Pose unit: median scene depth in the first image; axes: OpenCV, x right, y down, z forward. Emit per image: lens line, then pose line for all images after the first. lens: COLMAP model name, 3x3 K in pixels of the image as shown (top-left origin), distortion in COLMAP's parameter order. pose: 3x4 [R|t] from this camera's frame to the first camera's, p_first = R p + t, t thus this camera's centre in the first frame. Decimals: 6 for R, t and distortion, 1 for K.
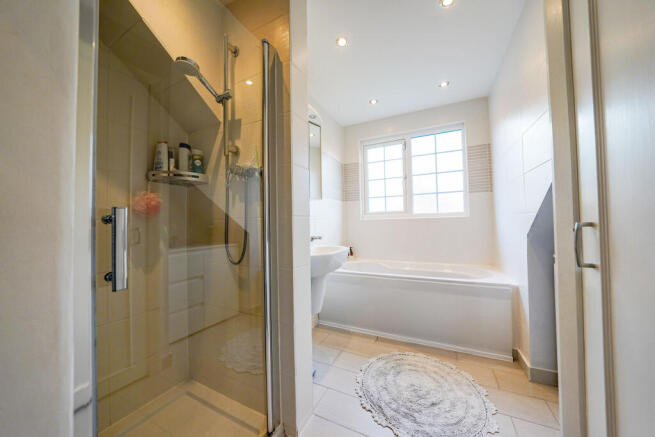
lens RADIAL K [[226.6, 0, 327.0], [0, 226.6, 217.6], [0, 0, 1]] dist [-0.031902, 0.007414]
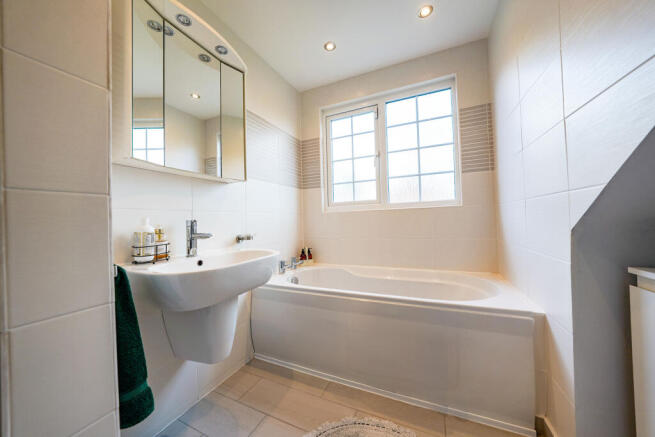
lens RADIAL K [[226.6, 0, 327.0], [0, 226.6, 217.6], [0, 0, 1]] dist [-0.031902, 0.007414]
pose [[0.999373, -0.010305, 0.033881, 0.163805], [0.009864, 0.999865, 0.013158, 0.019868], [-0.034012, -0.012815, 0.999339, 0.275579]]
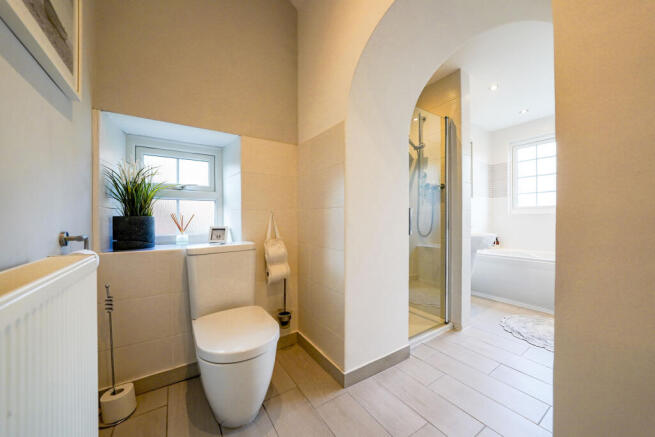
lens RADIAL K [[231.9, 0, 327.5], [0, 231.9, 218.5], [0, 0, 1]] dist [-0.029368, 0.008315]
pose [[0.866365, 0.017888, -0.499091, -0.073065], [-0.002008, 0.999475, 0.032337, -0.001191], [0.499407, -0.027014, 0.865946, -0.514979]]
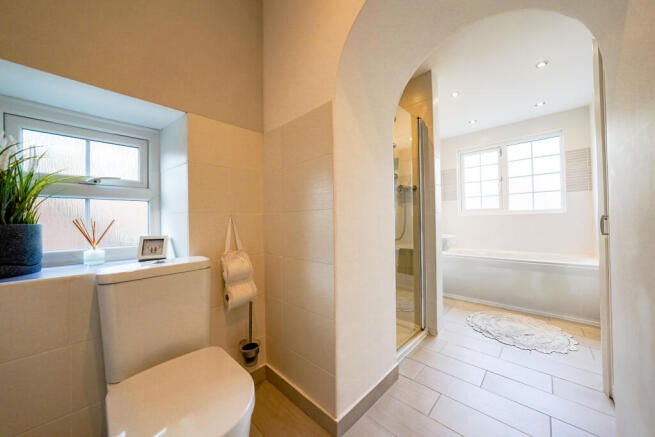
lens RADIAL K [[226.6, 0, 327.0], [0, 226.6, 217.6], [0, 0, 1]] dist [-0.031902, 0.007414]
pose [[0.953734, 0.000166, -0.300651, -0.190834], [0.004226, 0.999894, 0.013956, 0.000039], [0.300621, -0.014581, 0.953632, -0.431756]]
